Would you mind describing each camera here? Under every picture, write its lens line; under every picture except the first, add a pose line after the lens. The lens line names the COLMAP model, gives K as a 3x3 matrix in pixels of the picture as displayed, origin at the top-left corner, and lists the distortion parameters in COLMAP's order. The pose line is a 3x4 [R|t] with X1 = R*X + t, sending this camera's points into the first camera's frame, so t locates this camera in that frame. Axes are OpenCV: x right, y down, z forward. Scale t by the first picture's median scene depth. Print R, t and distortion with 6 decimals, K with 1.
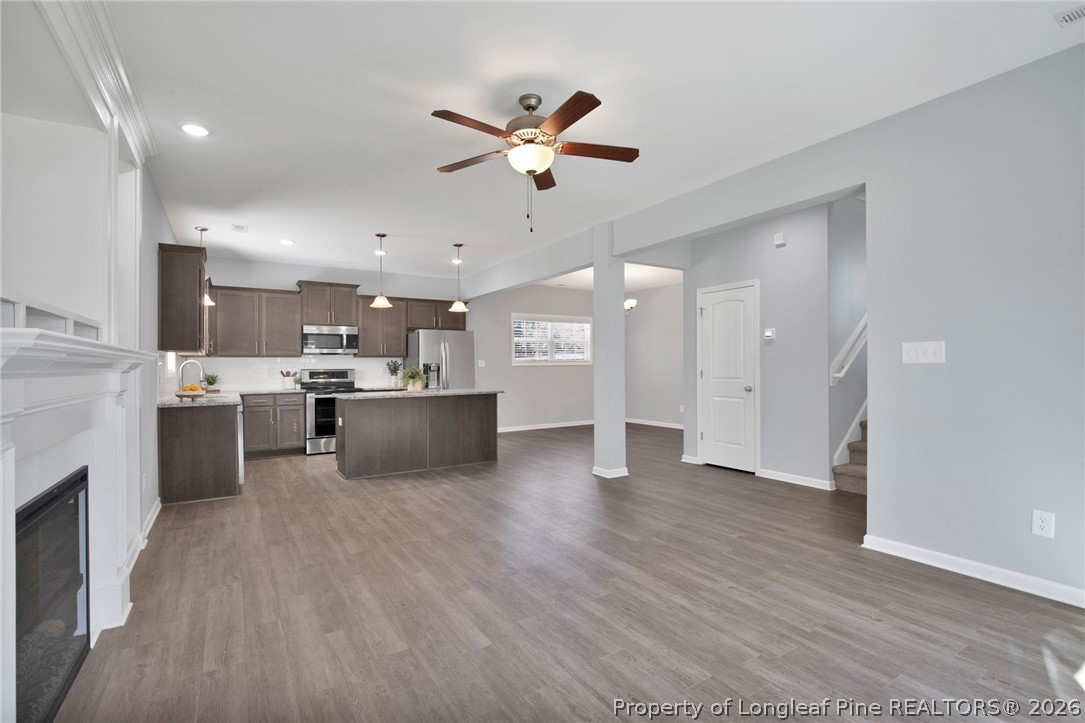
lens RADIAL K [[502.8, 0, 542.5], [0, 502.8, 361.5], [0, 0, 1]] dist [-0.014028, 0.000045]
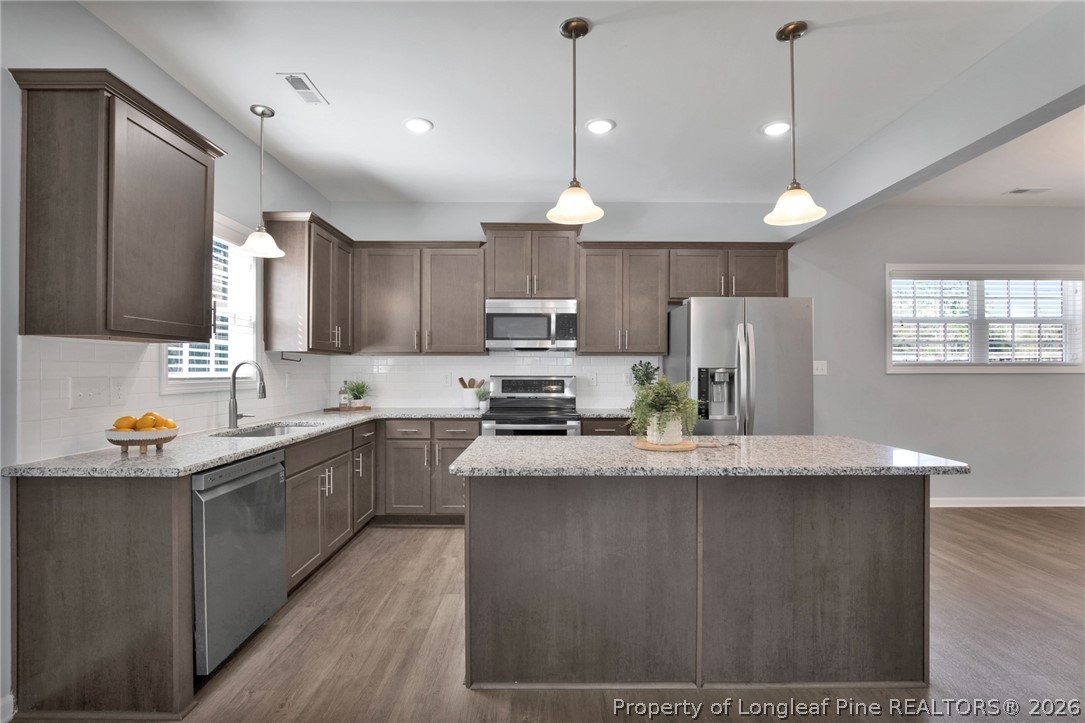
lens RADIAL K [[501.7, 0, 539.2], [0, 501.7, 372.6], [0, 0, 1]] dist [-0.027340, 0.009130]
pose [[0.846799, 0.012544, -0.531764, -0.113348], [-0.003215, 0.999824, 0.018465, 0.000609], [0.531903, -0.013926, 0.846691, 0.521552]]
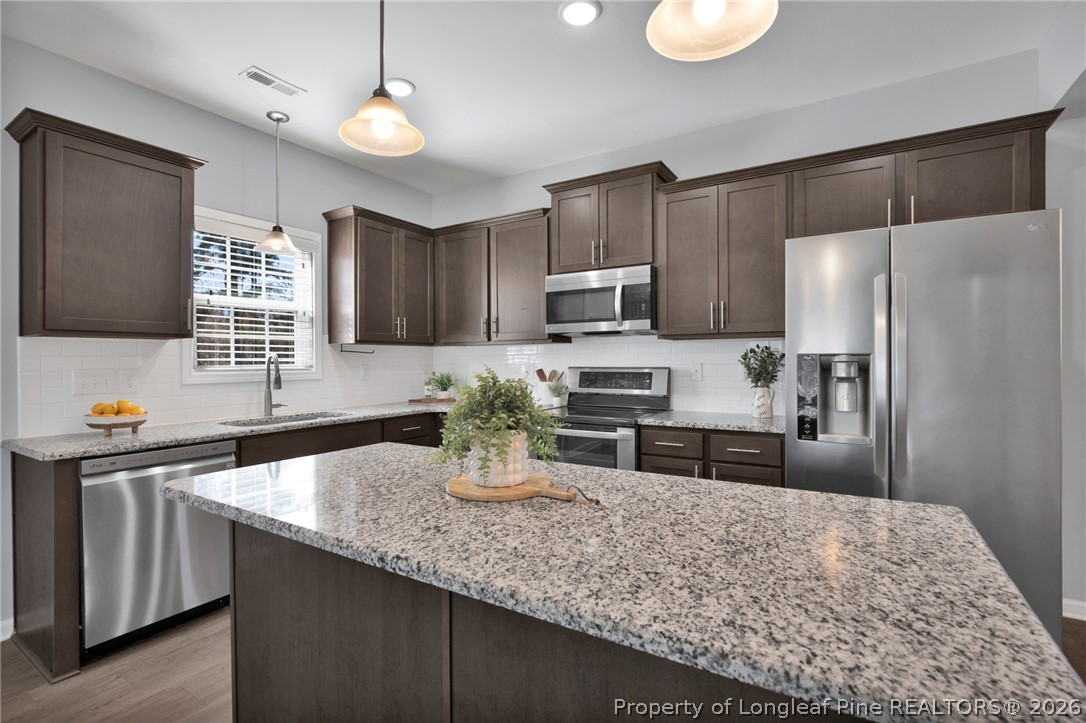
lens RADIAL K [[503.3, 0, 543.0], [0, 503.3, 361.5], [0, 0, 1]] dist [-0.014028, 0.000045]
pose [[0.429704, 0.008074, -0.902934, -0.037563], [0.012378, 0.999813, 0.014831, 0.002307], [0.902885, -0.017549, 0.429523, 0.754899]]
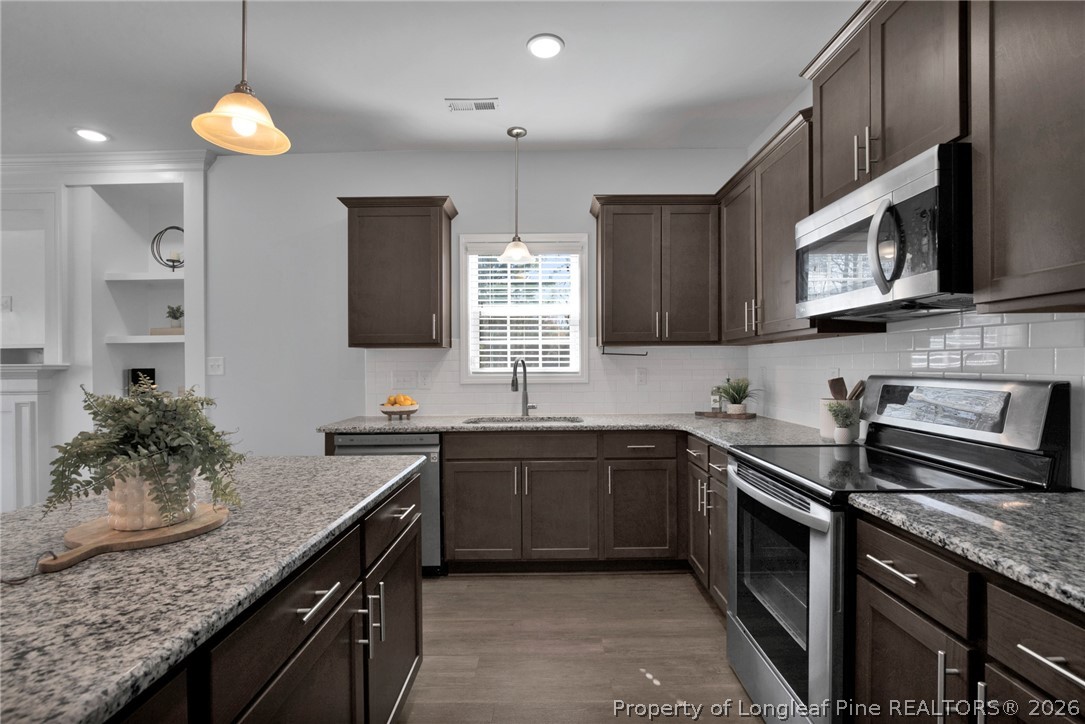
lens RADIAL K [[500.2, 0, 542.5], [0, 500.2, 362.0], [0, 0, 1]] dist [-0.038777, 0.000195]
pose [[-0.525457, 0.003108, -0.850814, -0.149729], [0.017505, 0.999821, -0.007159, 0.006827], [0.850640, -0.018655, -0.525418, 0.980965]]
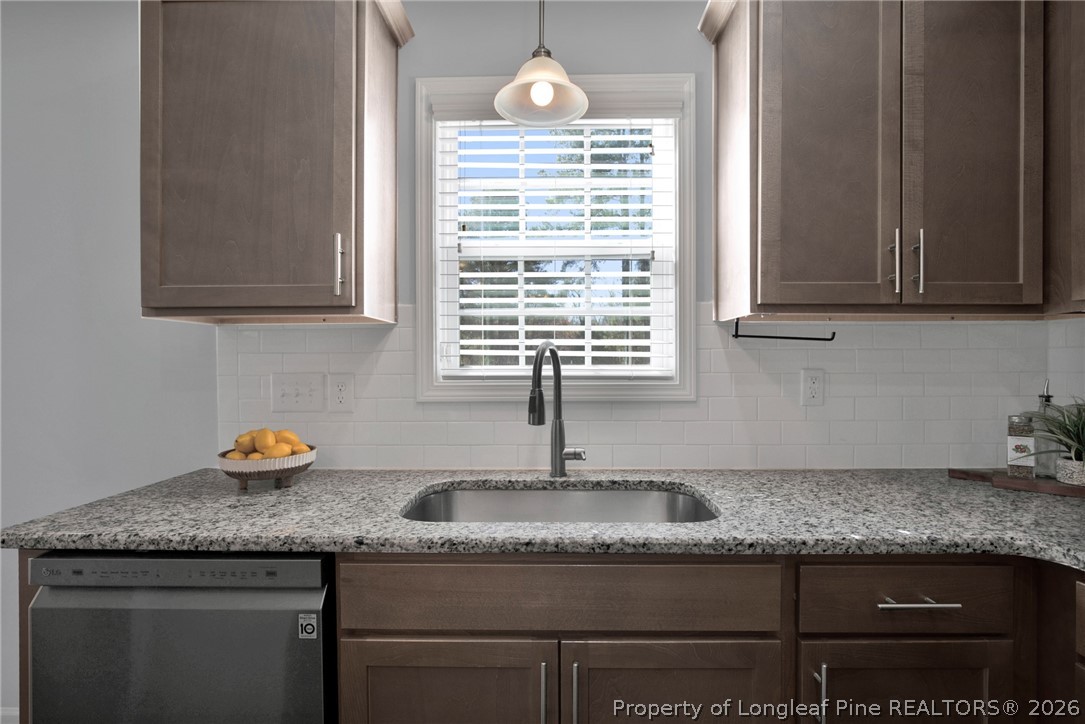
lens RADIAL K [[517.8, 0, 542.5], [0, 517.8, 362.0], [0, 0, 1]] dist [-0.010487, 0.000051]
pose [[-0.543405, 0.008766, -0.839425, -0.350349], [0.013177, 0.999911, 0.001912, 0.006167], [0.839367, -0.010022, -0.543472, 0.836020]]
